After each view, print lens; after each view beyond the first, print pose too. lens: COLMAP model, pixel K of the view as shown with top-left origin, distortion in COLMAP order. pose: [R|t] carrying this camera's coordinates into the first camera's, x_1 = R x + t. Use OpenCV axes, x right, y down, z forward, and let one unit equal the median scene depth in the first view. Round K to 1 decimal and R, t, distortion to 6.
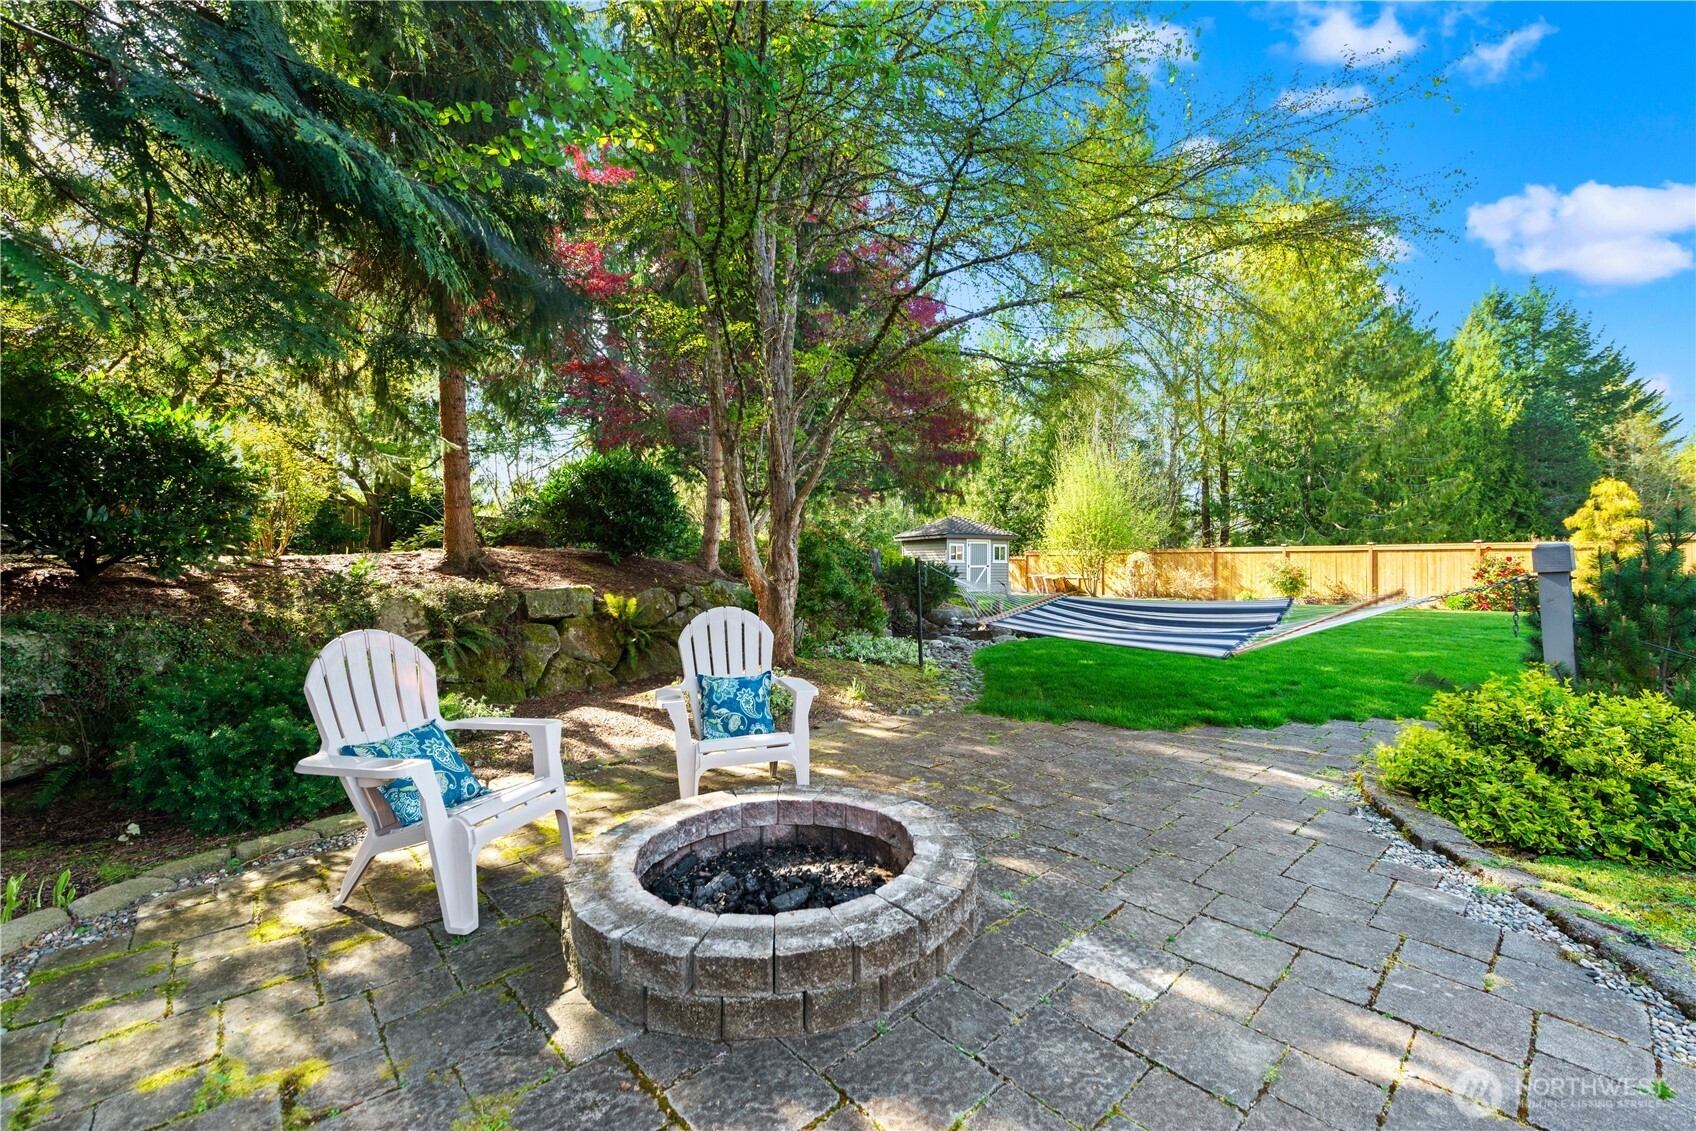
lens RADIAL K [[642.0, 0, 844.3], [0, 642.0, 561.6], [0, 0, 1]] dist [-0.013945, -0.000217]
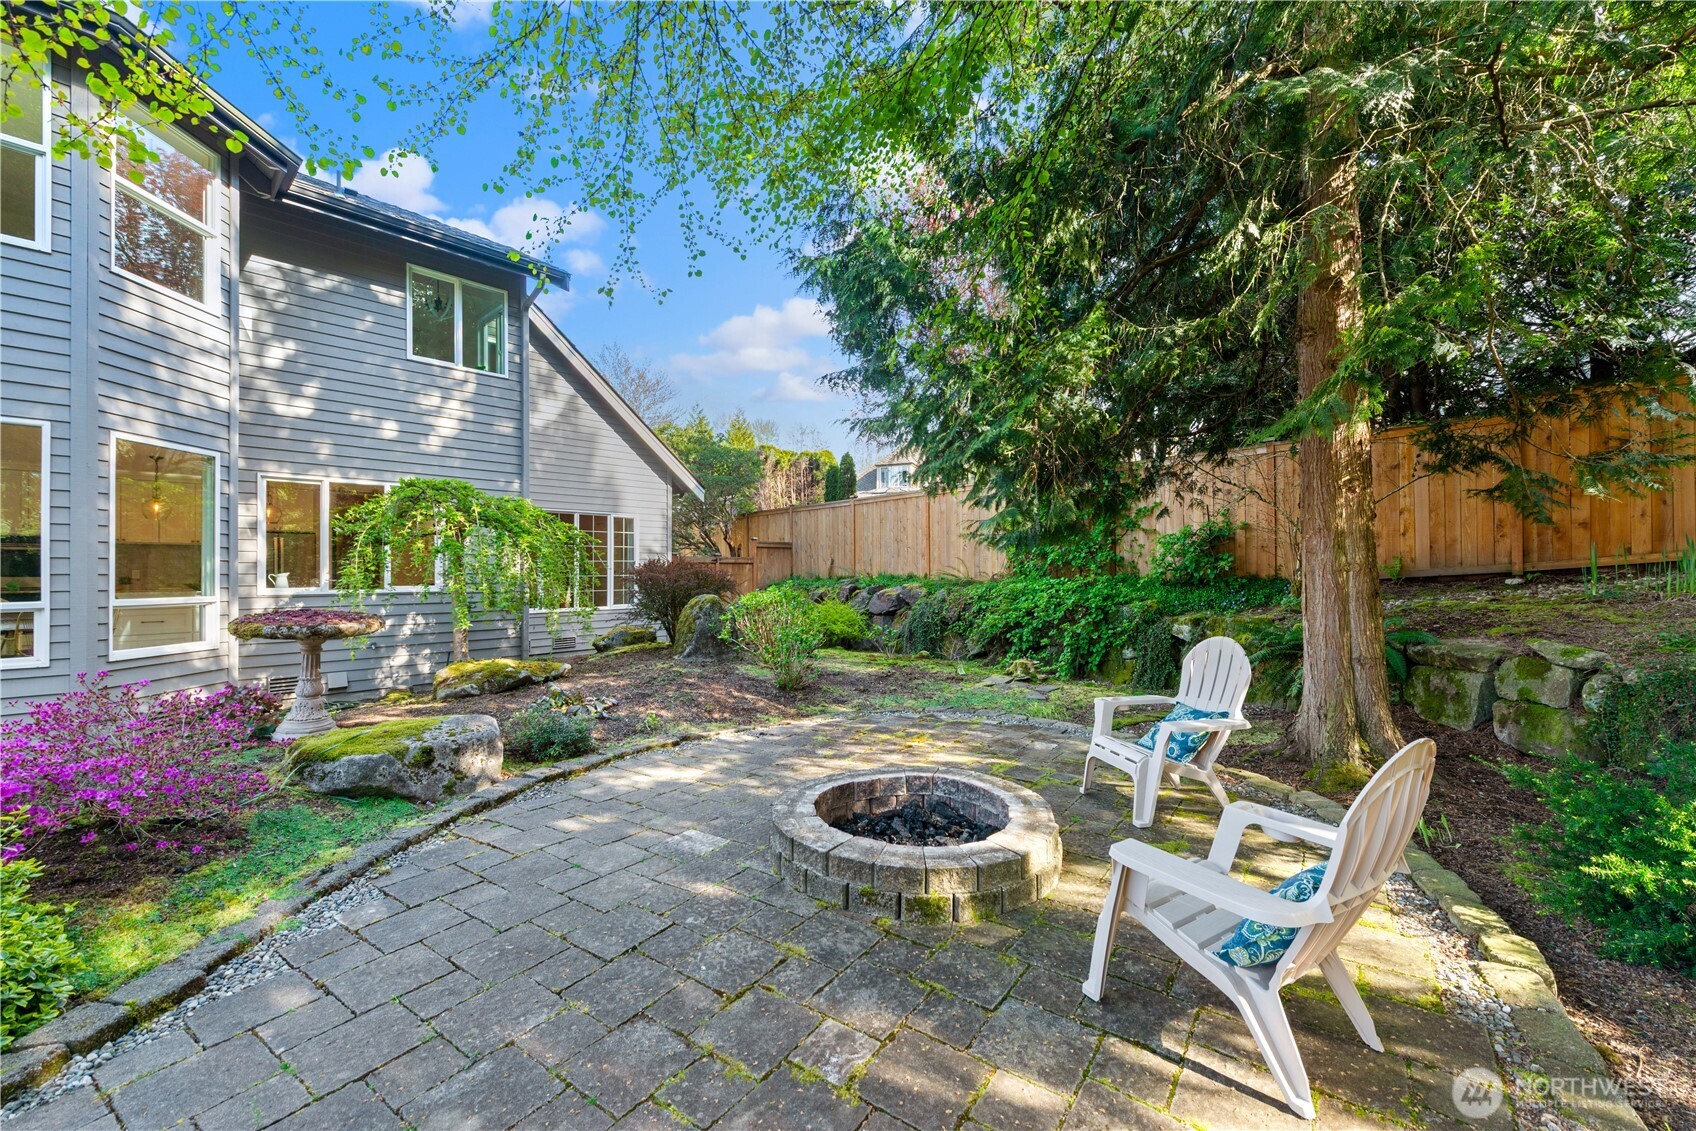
lens RADIAL K [[720.8, 0, 844.6], [0, 720.8, 564.5], [0, 0, 1]] dist [0.000370, 0.000042]
pose [[-0.976646, 0.012930, -0.214465, 0.342122], [0.014069, 0.999894, -0.003785, -0.075778], [0.214393, -0.006714, -0.976724, 2.323542]]
